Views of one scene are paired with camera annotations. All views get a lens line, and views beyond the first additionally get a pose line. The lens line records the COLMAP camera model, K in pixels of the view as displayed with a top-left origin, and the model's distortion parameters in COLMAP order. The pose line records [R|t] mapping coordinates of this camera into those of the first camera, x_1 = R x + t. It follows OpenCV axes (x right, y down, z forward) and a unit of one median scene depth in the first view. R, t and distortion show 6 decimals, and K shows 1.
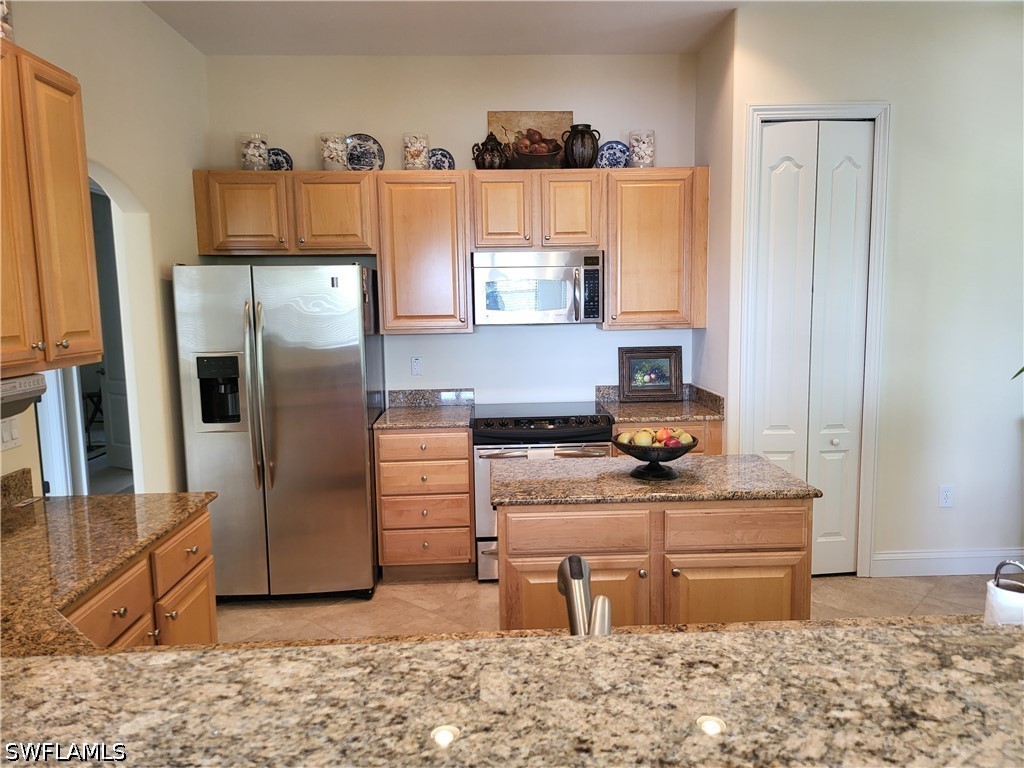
lens RADIAL K [[716.6, 0, 515.0], [0, 716.6, 384.0], [0, 0, 1]] dist [0.050124, -0.029479]
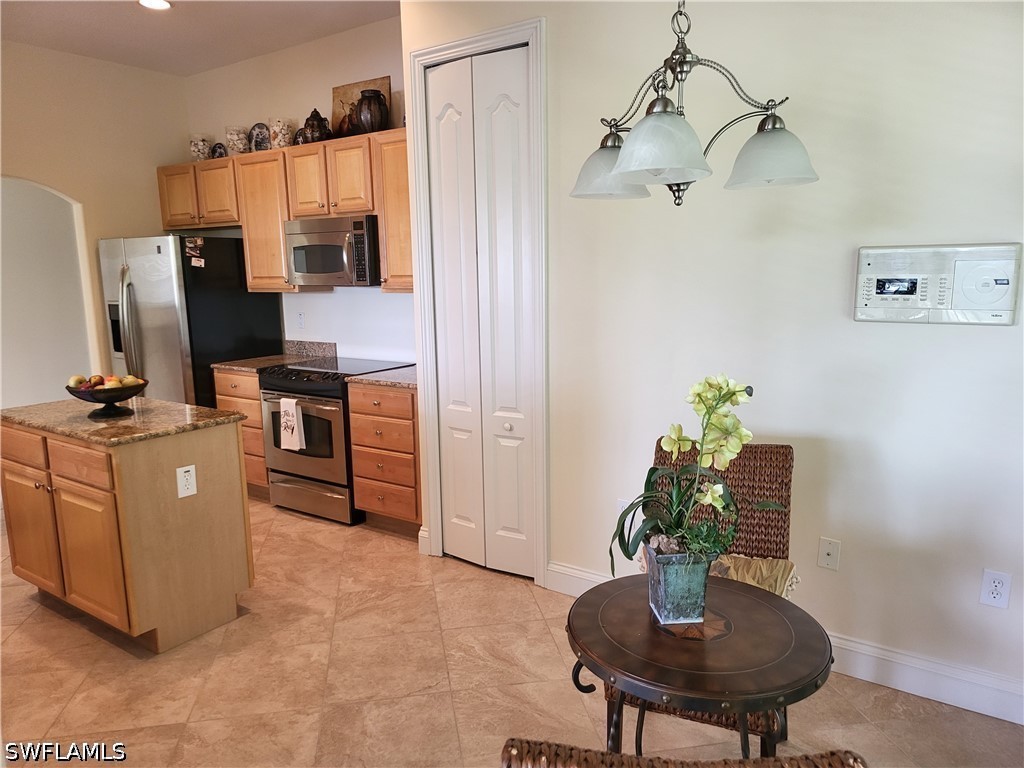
lens RADIAL K [[716.6, 0, 513.8], [0, 716.6, 385.7], [0, 0, 1]] dist [0.050124, -0.029479]
pose [[0.795912, 0.098771, -0.597302, 0.944634], [-0.061768, 0.994702, 0.082180, -0.040730], [0.602254, -0.028514, 0.797795, 0.302083]]
